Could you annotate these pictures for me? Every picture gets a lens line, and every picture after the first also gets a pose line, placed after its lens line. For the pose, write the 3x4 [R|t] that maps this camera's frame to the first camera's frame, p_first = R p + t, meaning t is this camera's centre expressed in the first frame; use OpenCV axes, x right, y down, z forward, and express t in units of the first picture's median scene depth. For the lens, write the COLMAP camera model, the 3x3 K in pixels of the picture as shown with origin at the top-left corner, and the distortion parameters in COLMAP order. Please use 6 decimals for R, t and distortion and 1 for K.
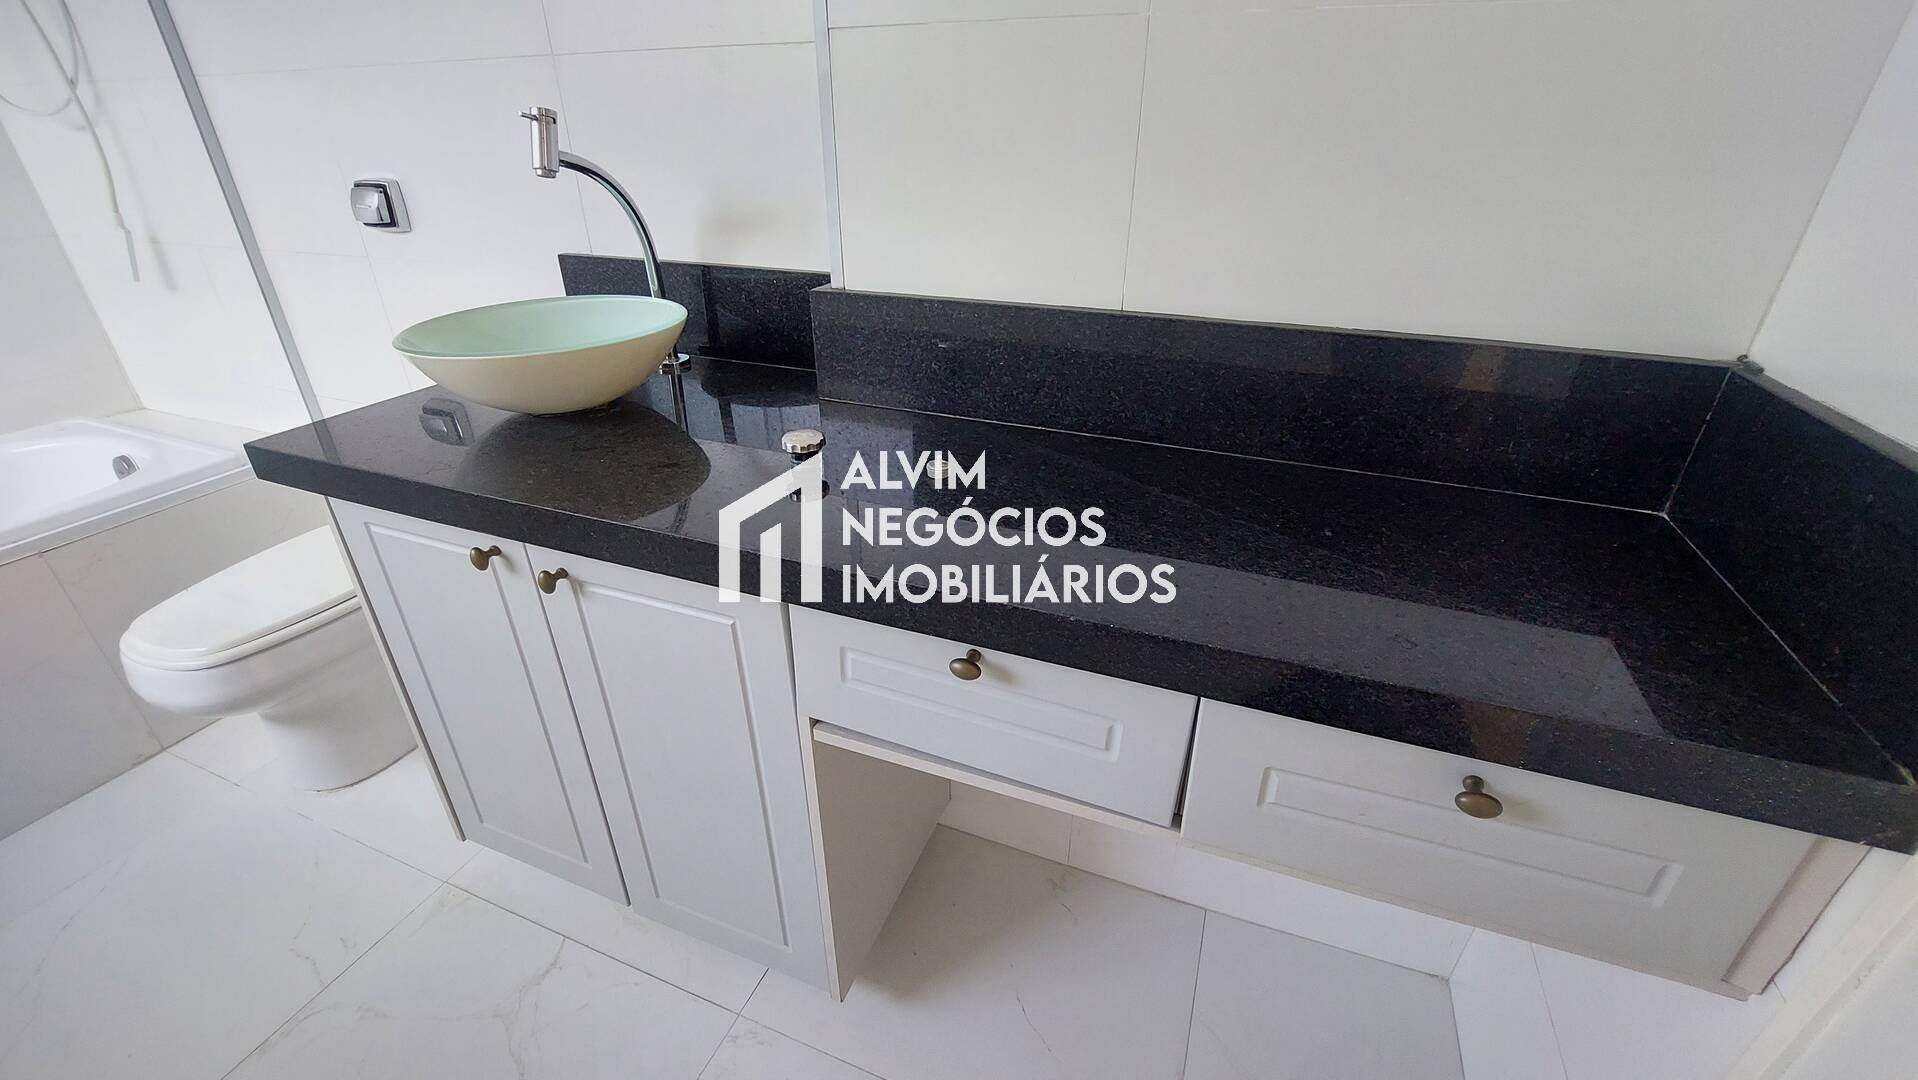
lens RADIAL K [[769.3, 0, 960.8], [0, 769.3, 529.2], [0, 0, 1]] dist [-0.008772, -0.004094]
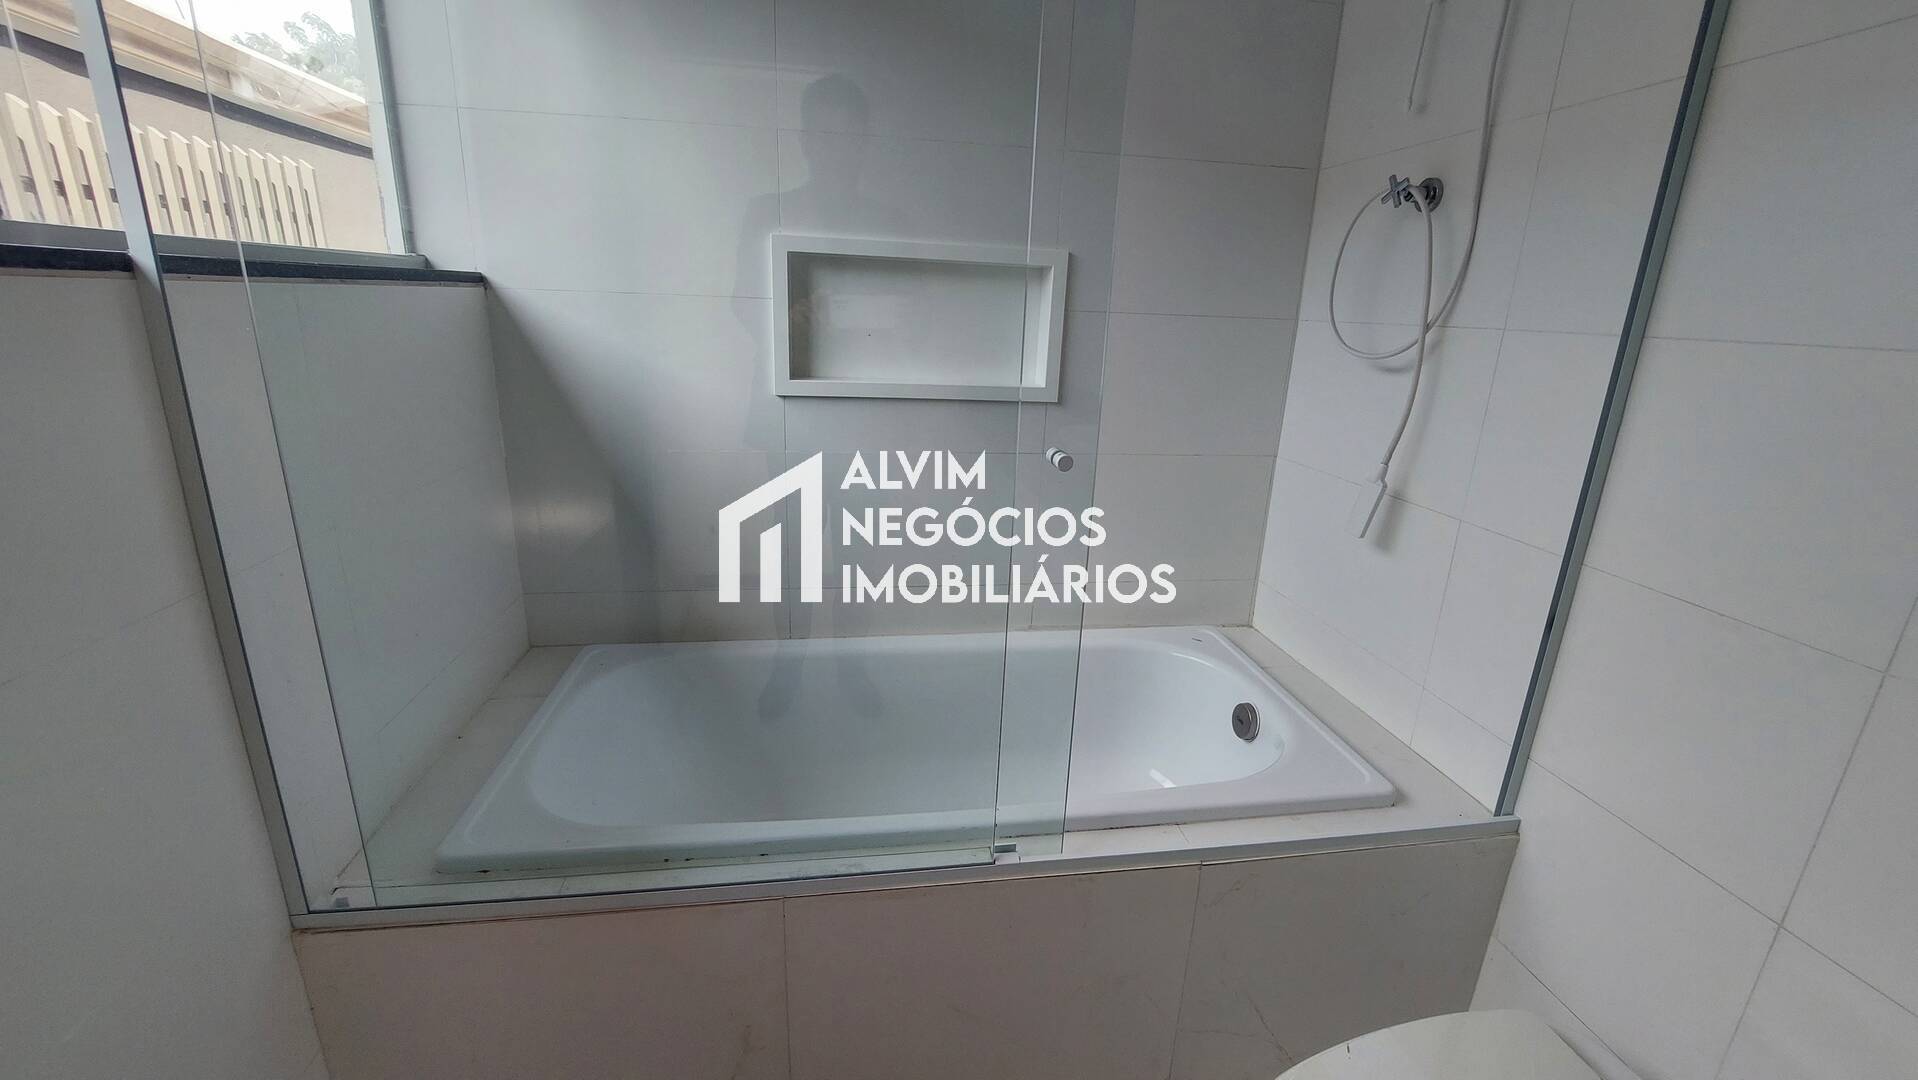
lens RADIAL K [[769.3, 0, 960.8], [0, 769.3, 529.2], [0, 0, 1]] dist [-0.008772, -0.004094]
pose [[0.503588, 0.257156, -0.824785, -1.061651], [-0.429910, 0.902673, 0.018950, -0.278979], [0.749384, 0.345041, 0.565129, 0.305521]]
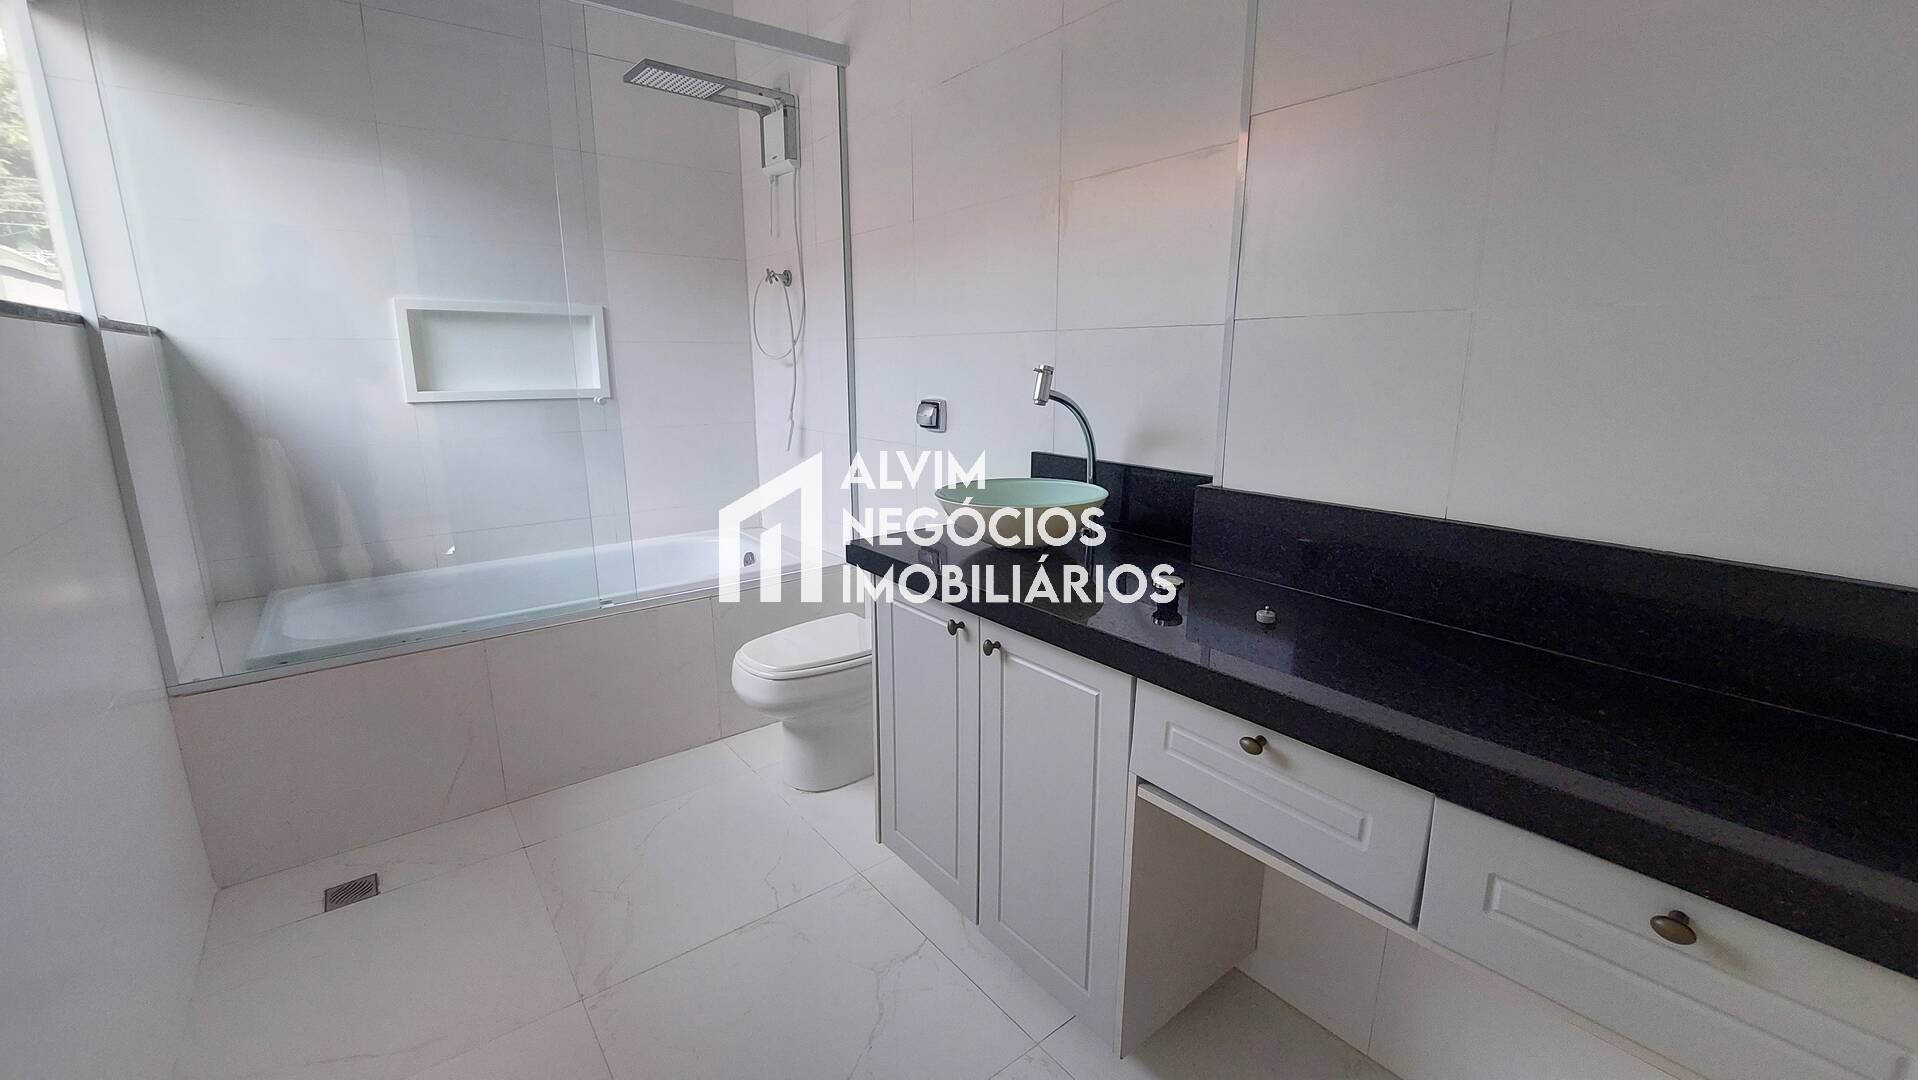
lens RADIAL K [[769.3, 0, 960.8], [0, 769.3, 529.2], [0, 0, 1]] dist [-0.008772, -0.004094]
pose [[0.862978, 0.106437, -0.493903, 0.127342], [-0.230910, 0.952578, -0.198178, 0.134015], [0.449388, 0.285071, 0.846632, -0.336685]]
